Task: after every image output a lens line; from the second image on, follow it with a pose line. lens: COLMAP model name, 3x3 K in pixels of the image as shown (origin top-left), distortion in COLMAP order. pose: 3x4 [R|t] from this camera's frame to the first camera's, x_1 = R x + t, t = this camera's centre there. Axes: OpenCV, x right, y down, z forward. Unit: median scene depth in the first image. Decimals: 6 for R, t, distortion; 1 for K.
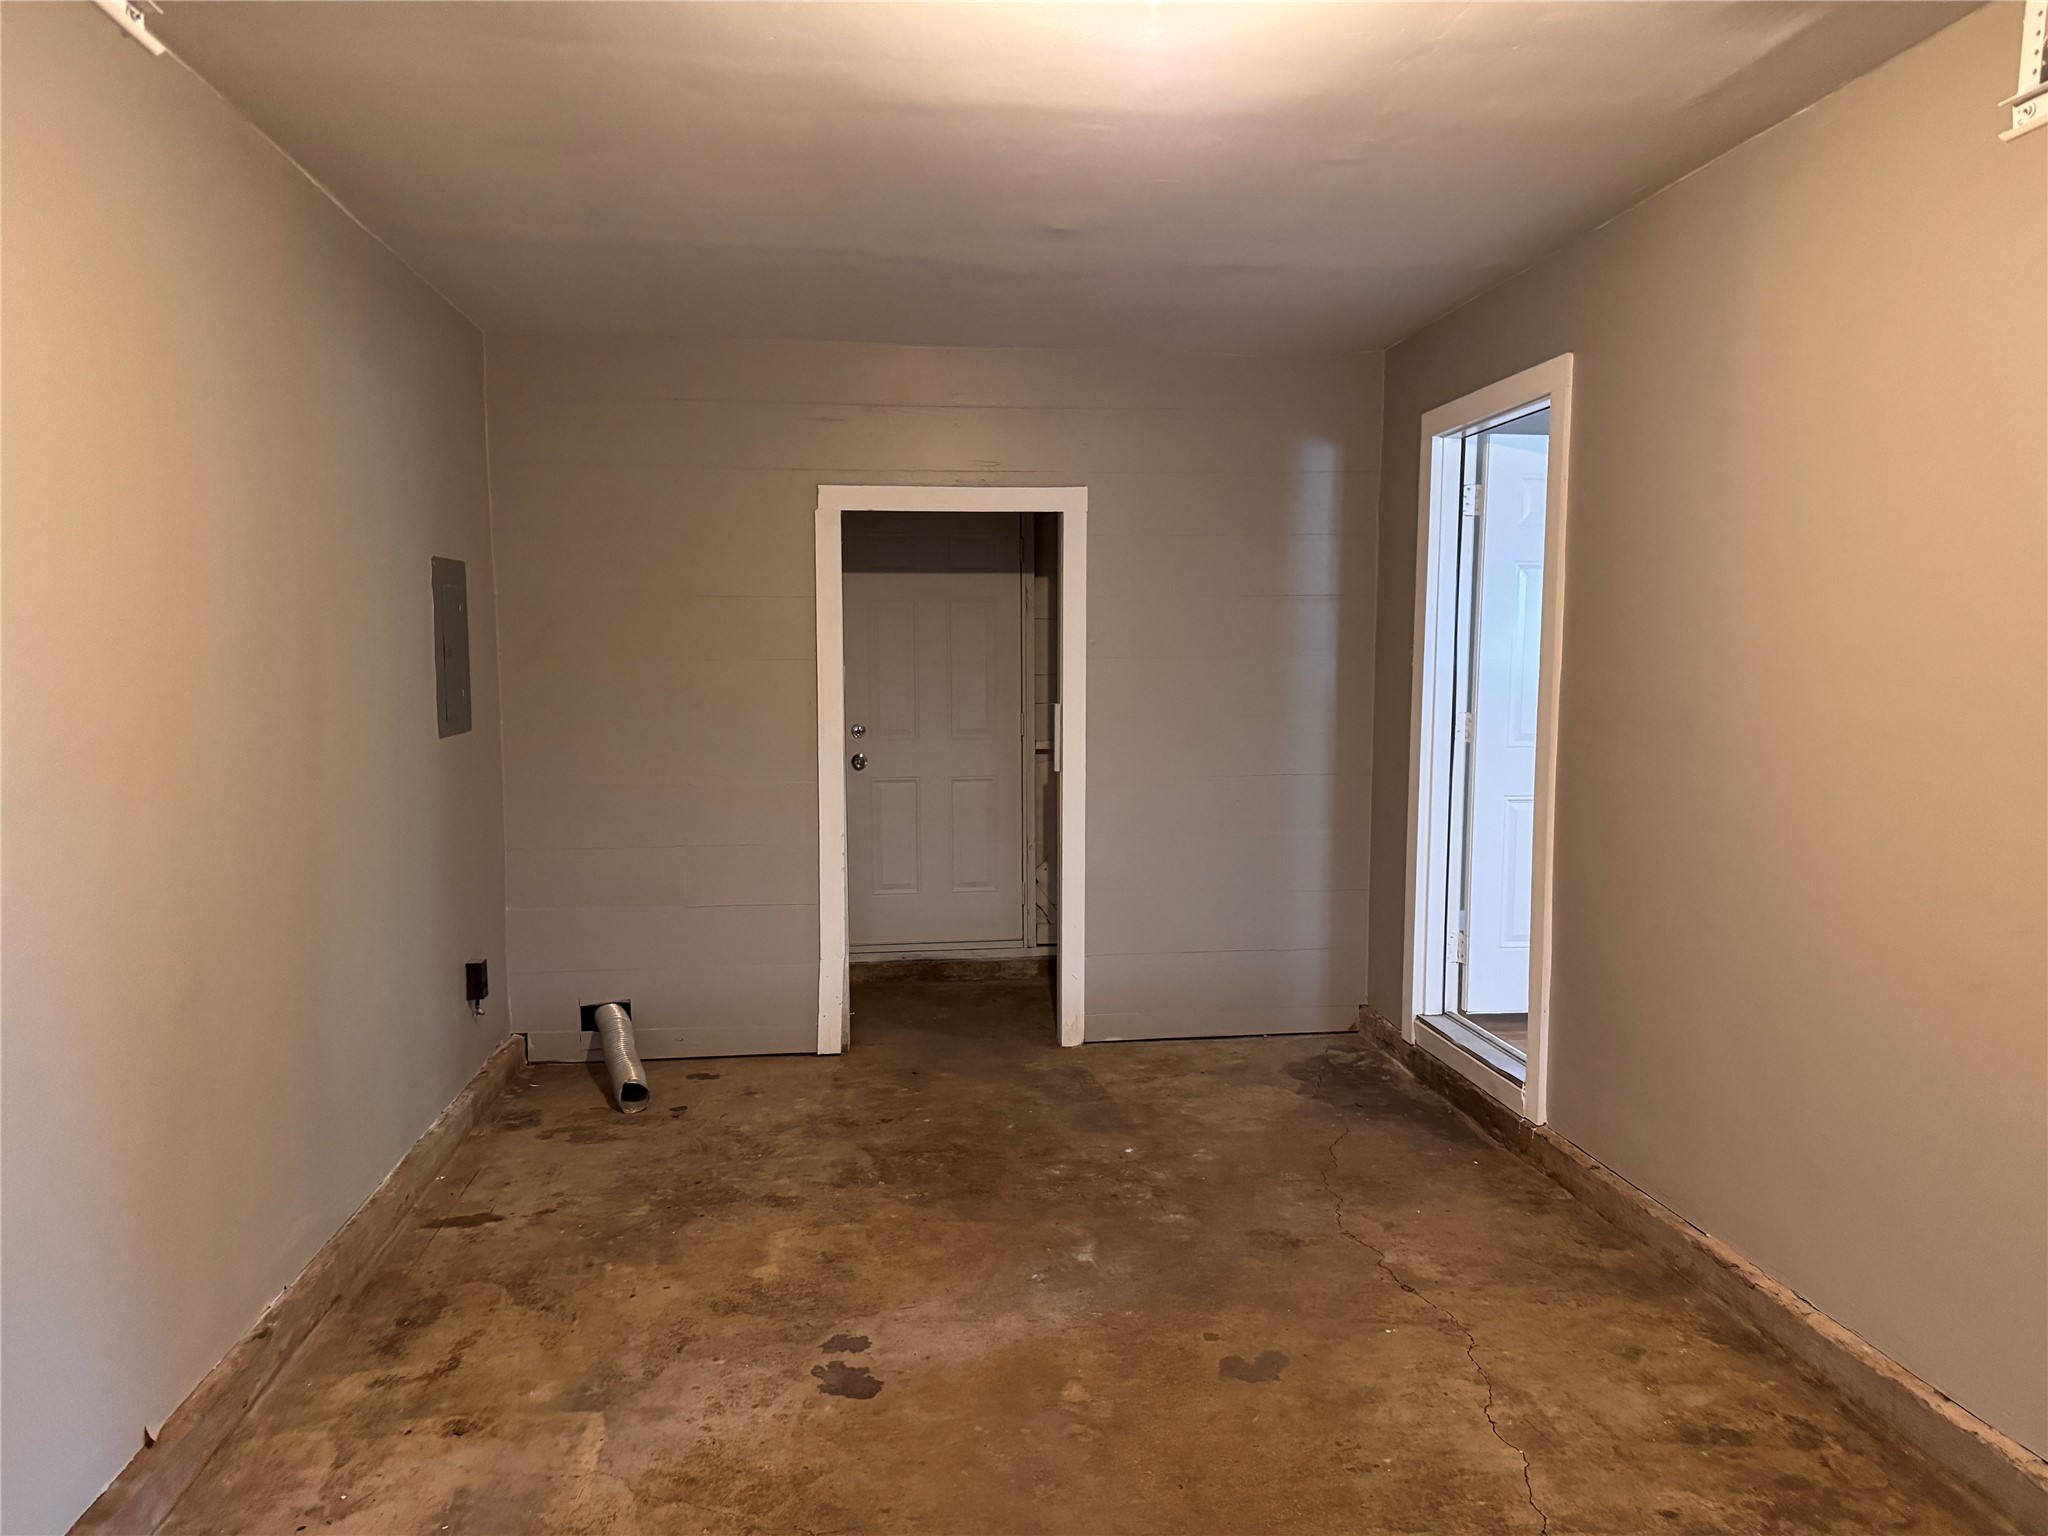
lens RADIAL K [[1452.0, 0, 1027.2], [0, 1452.0, 770.9], [0, 0, 1]] dist [0.065653, -0.063785]
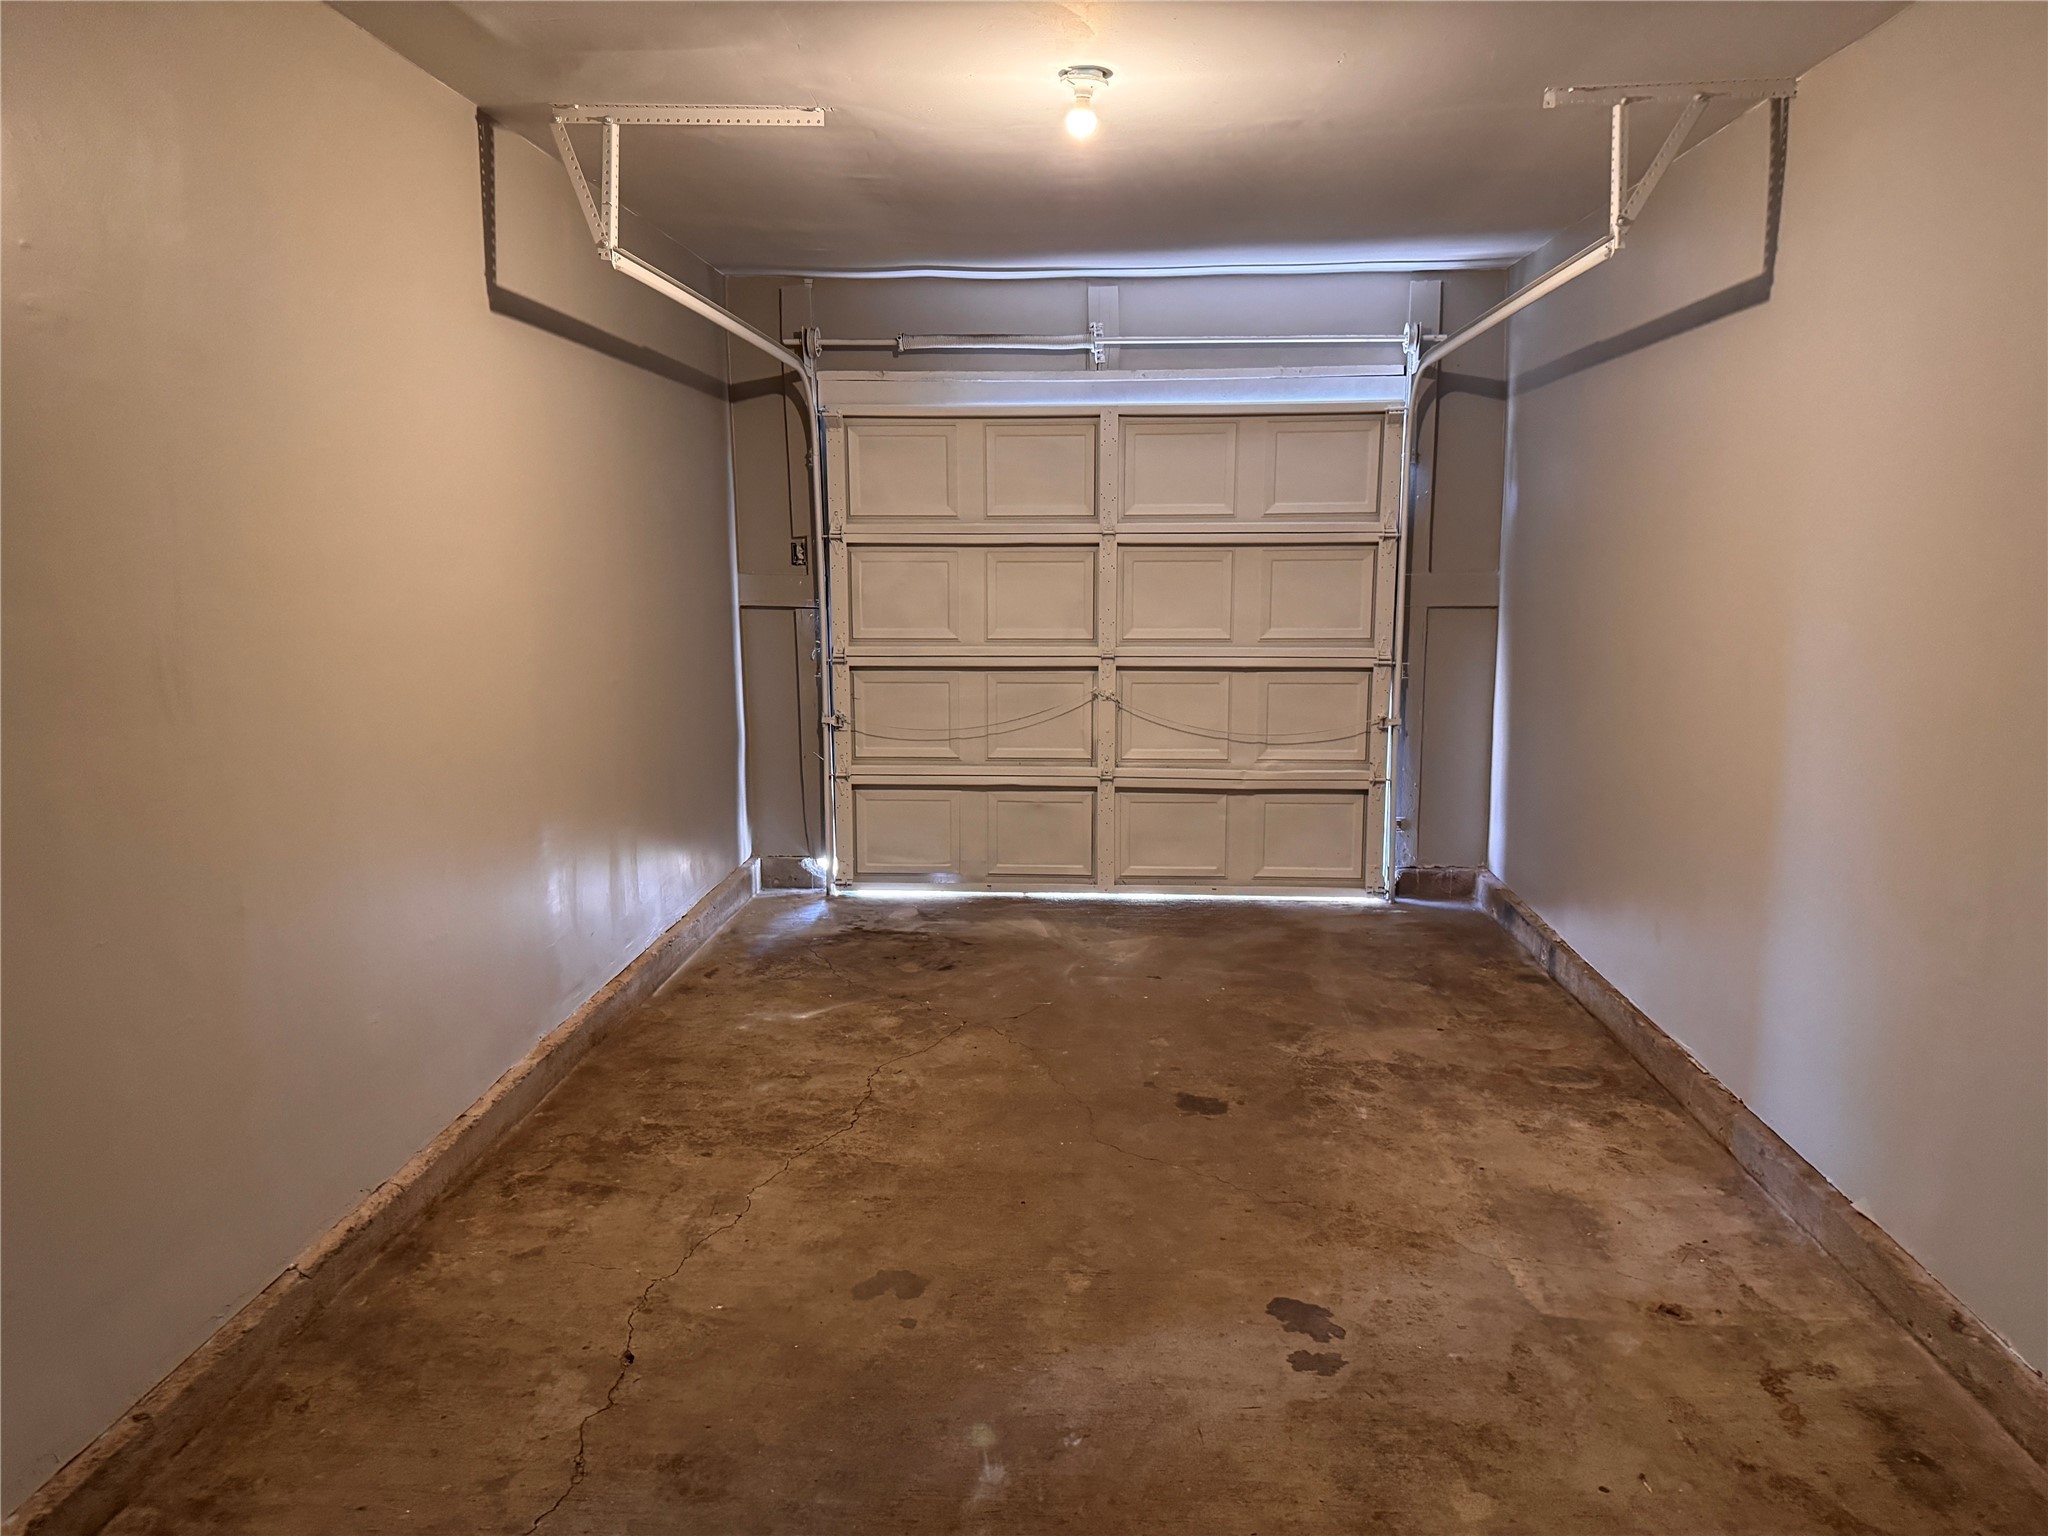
lens RADIAL K [[1452.0, 0, 1024.3], [0, 1452.0, 765.7], [0, 0, 1]] dist [0.065653, -0.063785]
pose [[-0.983262, -0.025624, 0.180387, -0.103742], [0.017736, 0.971897, 0.234738, -0.168919], [-0.181333, 0.234008, -0.955175, 1.837718]]
